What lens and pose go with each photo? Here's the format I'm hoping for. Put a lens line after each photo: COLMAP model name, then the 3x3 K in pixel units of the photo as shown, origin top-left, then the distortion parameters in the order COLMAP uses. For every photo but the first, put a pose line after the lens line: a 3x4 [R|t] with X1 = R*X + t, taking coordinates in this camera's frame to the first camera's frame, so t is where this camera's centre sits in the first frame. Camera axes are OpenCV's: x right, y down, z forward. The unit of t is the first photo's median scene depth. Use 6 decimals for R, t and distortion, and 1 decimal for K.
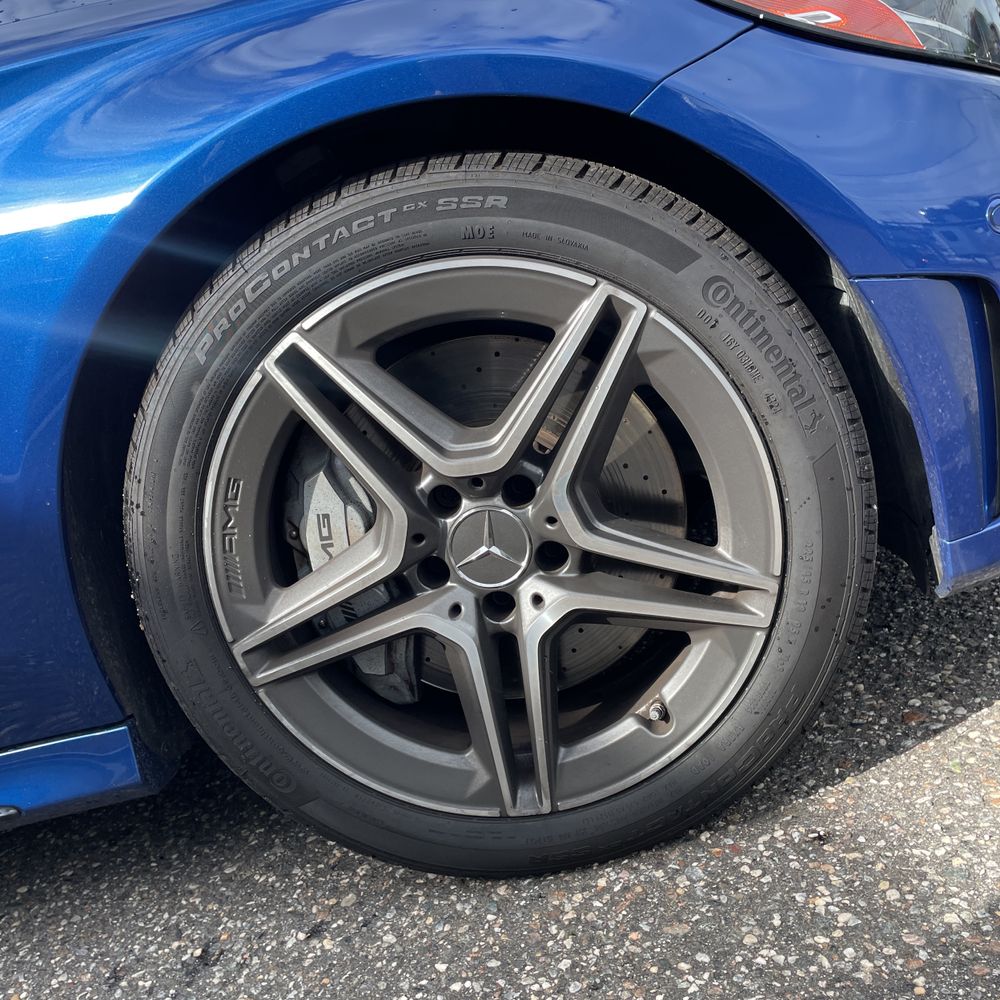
lens RADIAL K [[1026.0, 0, 503.0], [0, 1026.0, 481.9], [0, 0, 1]] dist [0.074163, -0.101575]
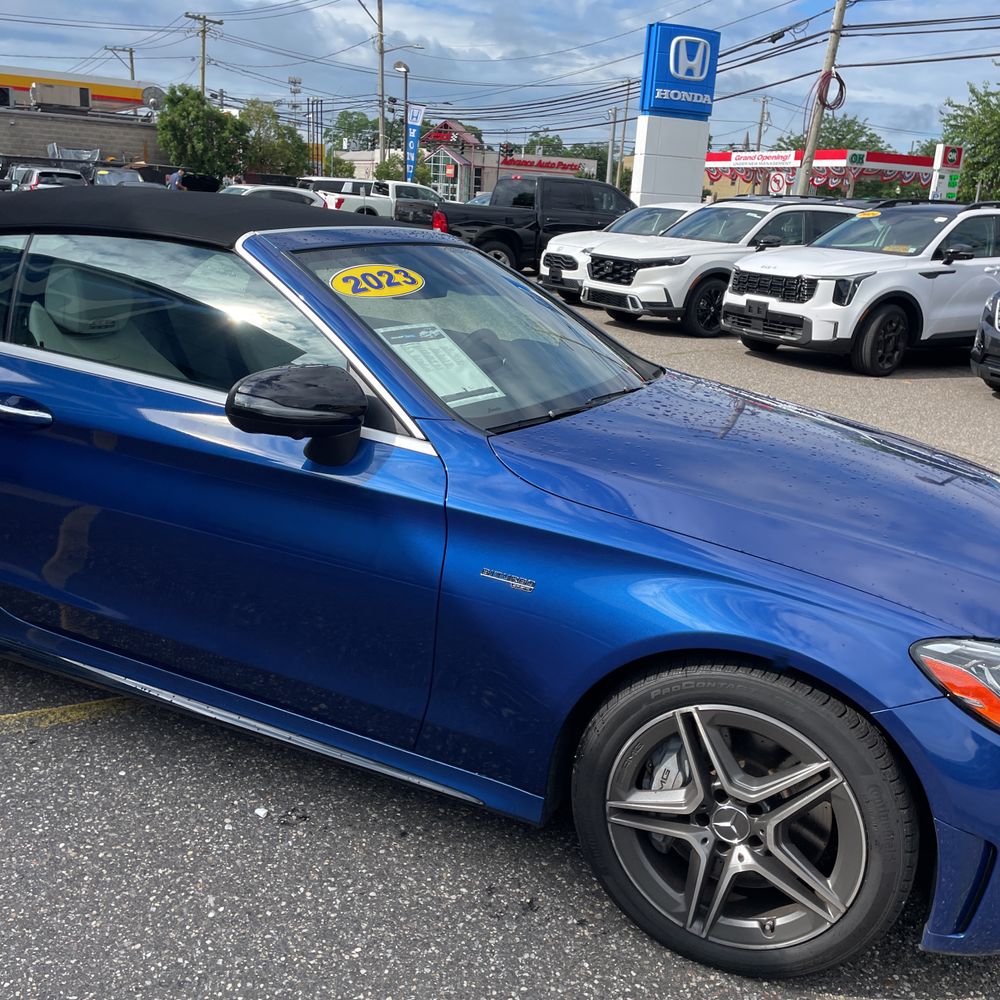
lens RADIAL K [[997.6, 0, 513.6], [0, 997.6, 498.1], [0, 0, 1]] dist [0.077957, -0.089185]
pose [[0.879456, 0.431415, -0.201095, -0.290216], [-0.414229, 0.901808, 0.123112, -0.639356], [0.234461, -0.024972, 0.971805, -1.197198]]
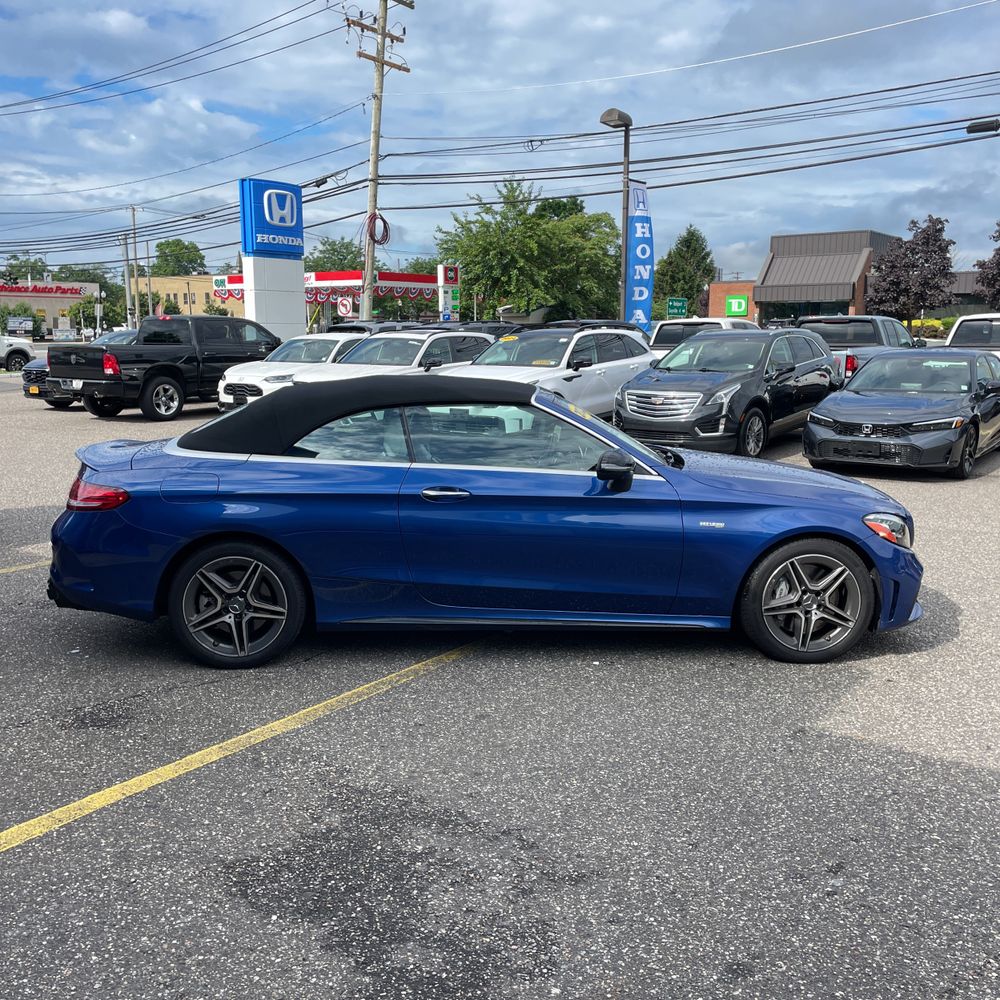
lens RADIAL K [[1005.7, 0, 491.8], [0, 1005.7, 514.1], [0, 0, 1]] dist [0.100180, -0.128297]
pose [[0.945561, 0.277622, 0.169823, -2.762894], [-0.261333, 0.958707, -0.112188, 0.684838], [-0.193956, 0.061700, 0.979068, -4.183278]]
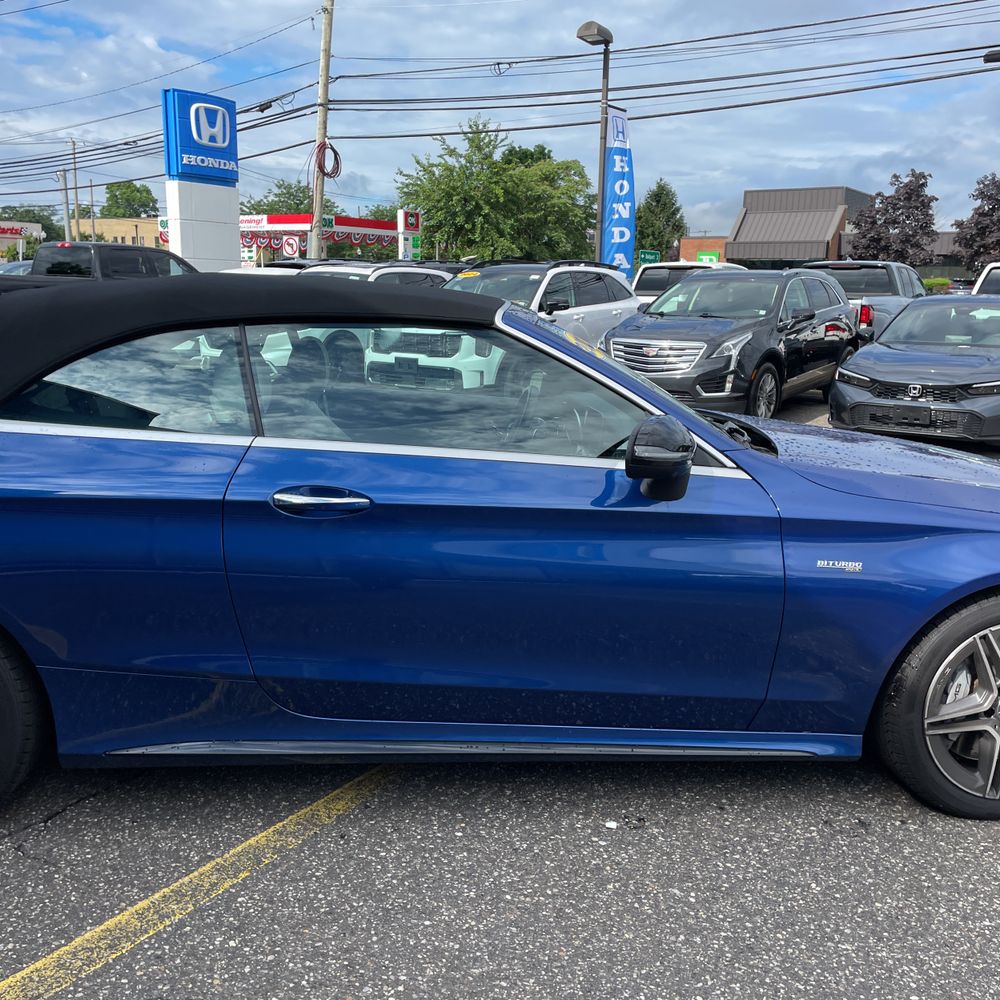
lens RADIAL K [[1005.7, 0, 491.8], [0, 1005.7, 514.1], [0, 0, 1]] dist [0.100180, -0.128297]
pose [[0.934257, 0.282664, 0.217404, -2.263464], [-0.270920, 0.959043, -0.082694, 0.174870], [-0.231874, 0.018359, 0.972573, -1.600286]]
